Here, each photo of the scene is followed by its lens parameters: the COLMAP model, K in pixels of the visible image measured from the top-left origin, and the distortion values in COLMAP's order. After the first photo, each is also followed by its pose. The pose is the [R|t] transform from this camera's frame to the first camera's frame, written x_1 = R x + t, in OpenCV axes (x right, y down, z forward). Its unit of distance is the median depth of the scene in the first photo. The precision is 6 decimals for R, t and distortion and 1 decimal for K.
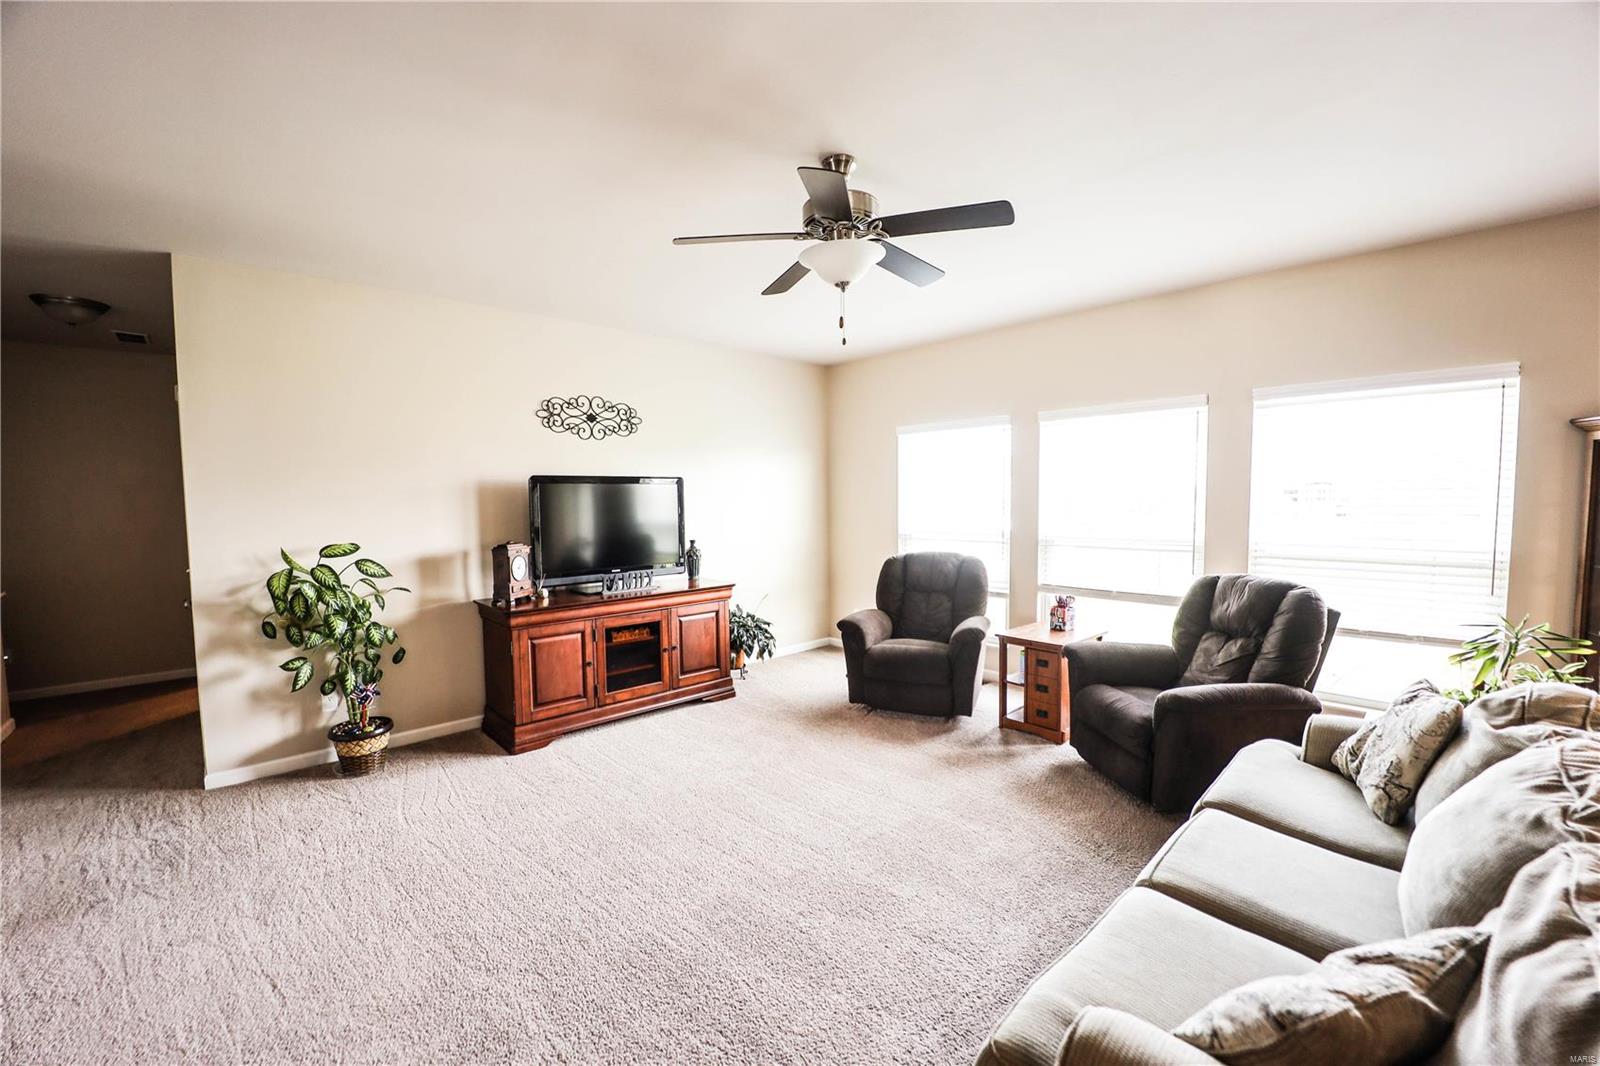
lens RADIAL K [[644.0, 0, 806.5], [0, 644.0, 537.0], [0, 0, 1]] dist [-0.025011, 0.003096]
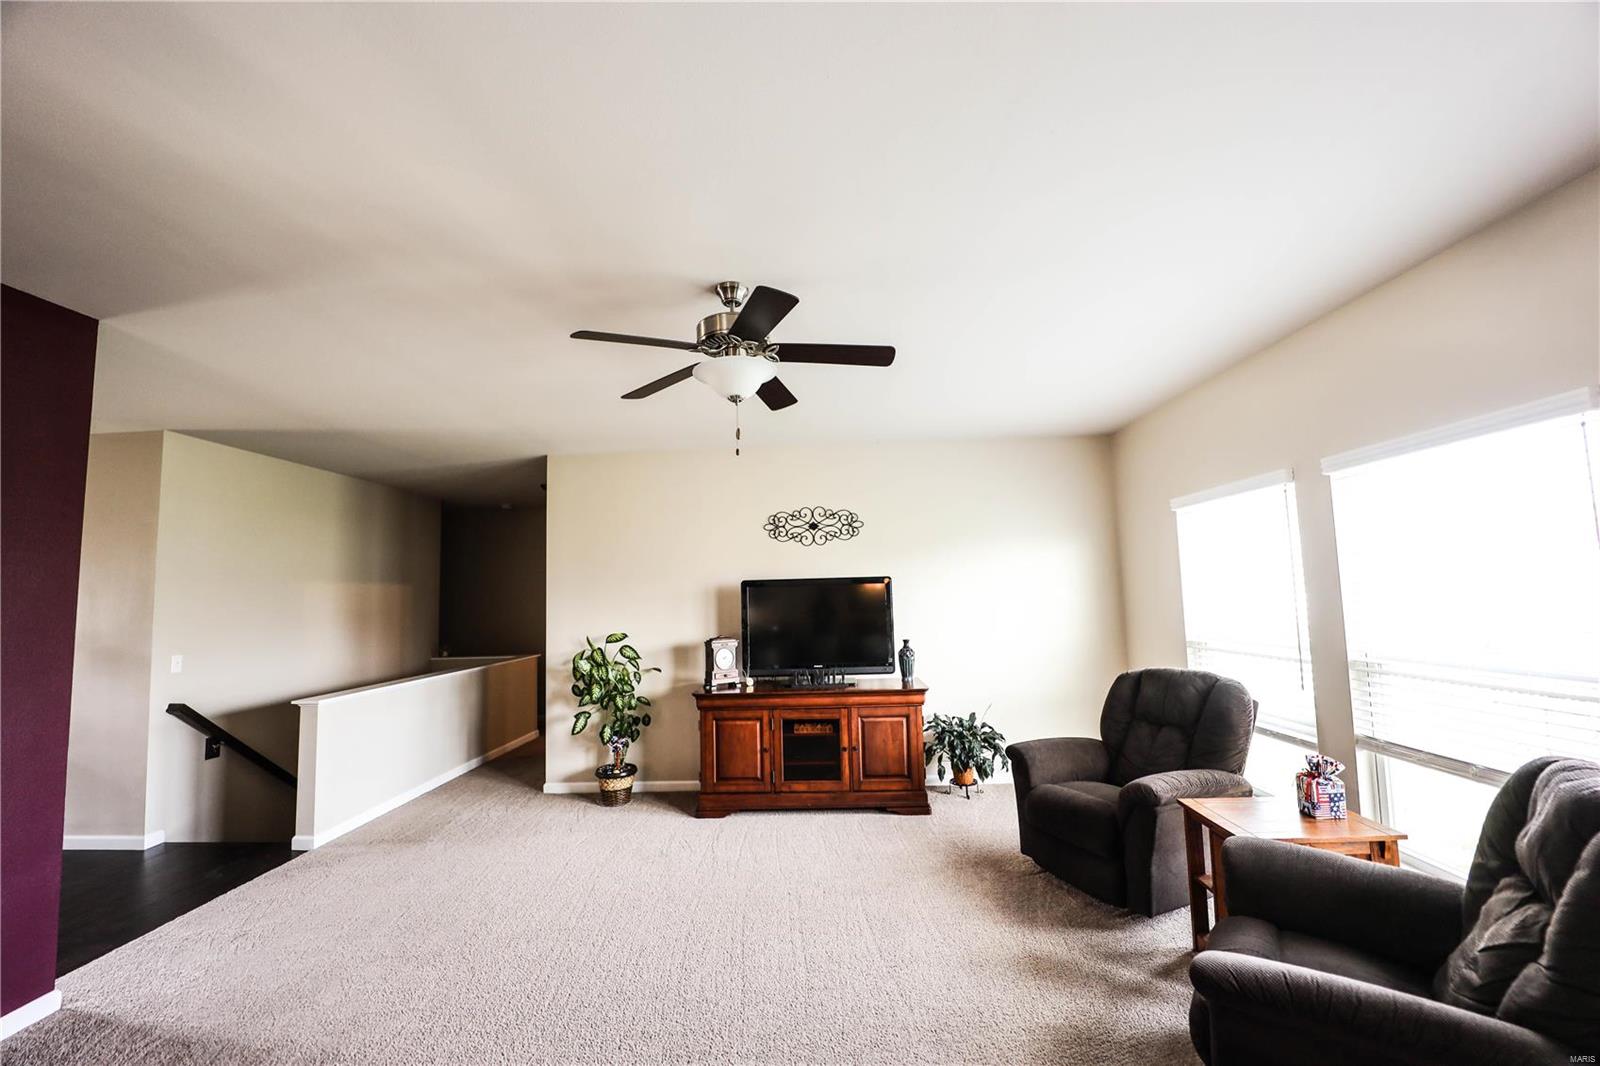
lens RADIAL K [[644.0, 0, 807.0], [0, 644.0, 536.8], [0, 0, 1]] dist [-0.025011, 0.003096]
pose [[0.711823, -0.071143, -0.698746, 0.491981], [-0.024281, 0.991770, -0.125712, -0.028324], [0.701939, 0.106451, 0.704237, 0.223294]]
